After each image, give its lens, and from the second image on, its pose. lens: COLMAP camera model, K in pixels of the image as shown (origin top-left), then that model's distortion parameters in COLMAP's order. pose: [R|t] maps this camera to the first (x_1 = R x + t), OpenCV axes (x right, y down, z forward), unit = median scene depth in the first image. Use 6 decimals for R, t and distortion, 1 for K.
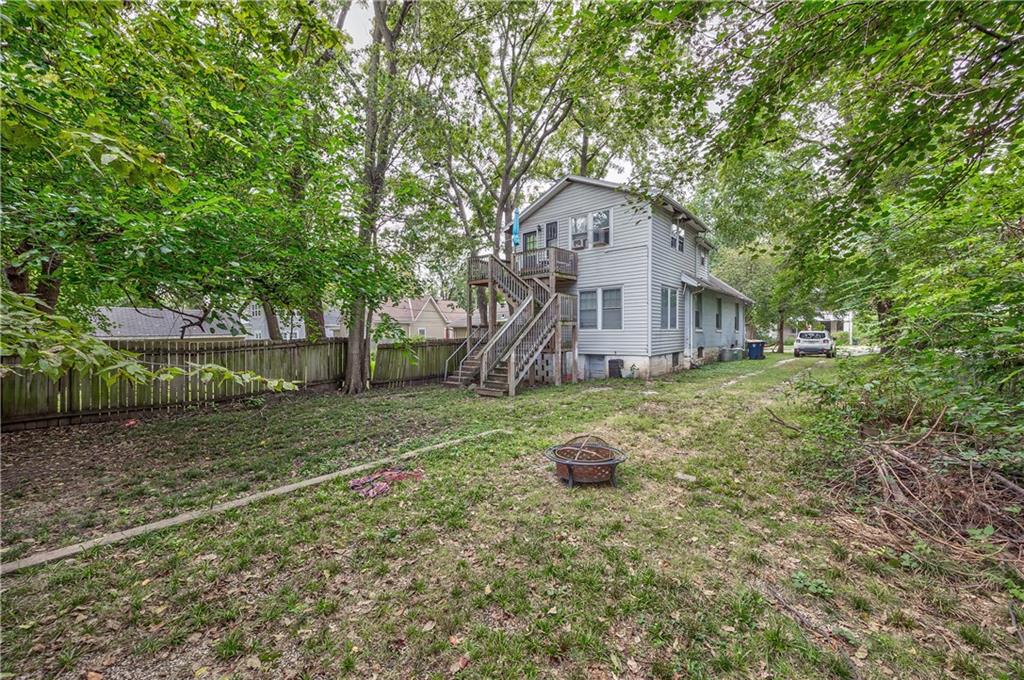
lens RADIAL K [[393.9, 0, 513.5], [0, 393.9, 332.9], [0, 0, 1]] dist [-0.002324, -0.000208]
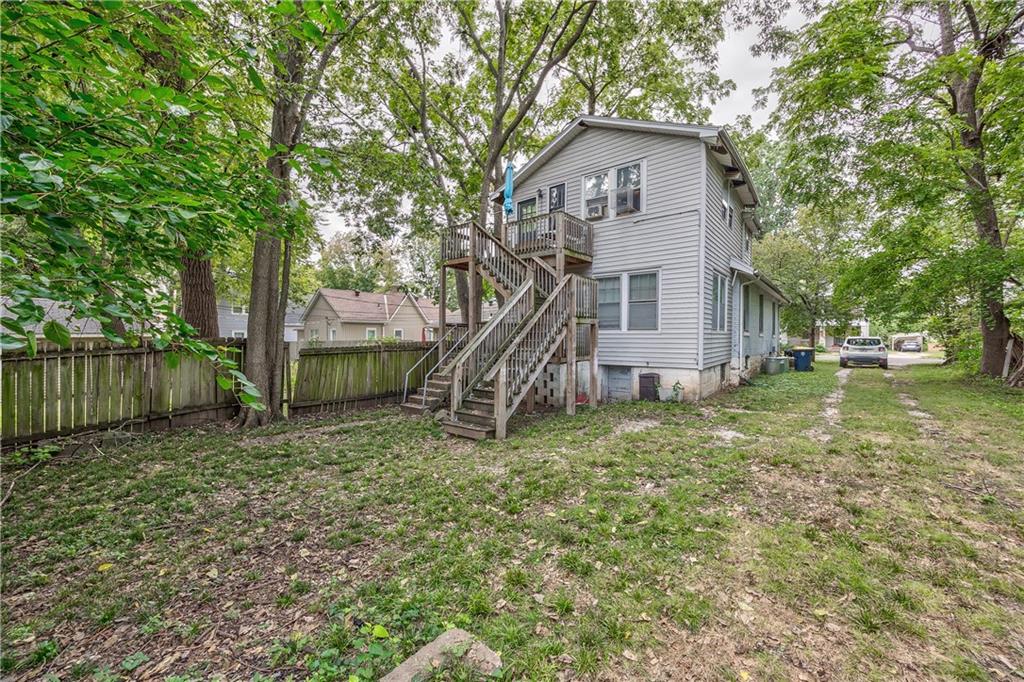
lens RADIAL K [[393.9, 0, 513.5], [0, 393.9, 333.9], [0, 0, 1]] dist [-0.002324, -0.000208]
pose [[0.999560, 0.011031, 0.027534, -0.002274], [-0.010895, 0.999928, -0.005116, 0.002796], [-0.027589, 0.004814, 0.999608, 0.298128]]
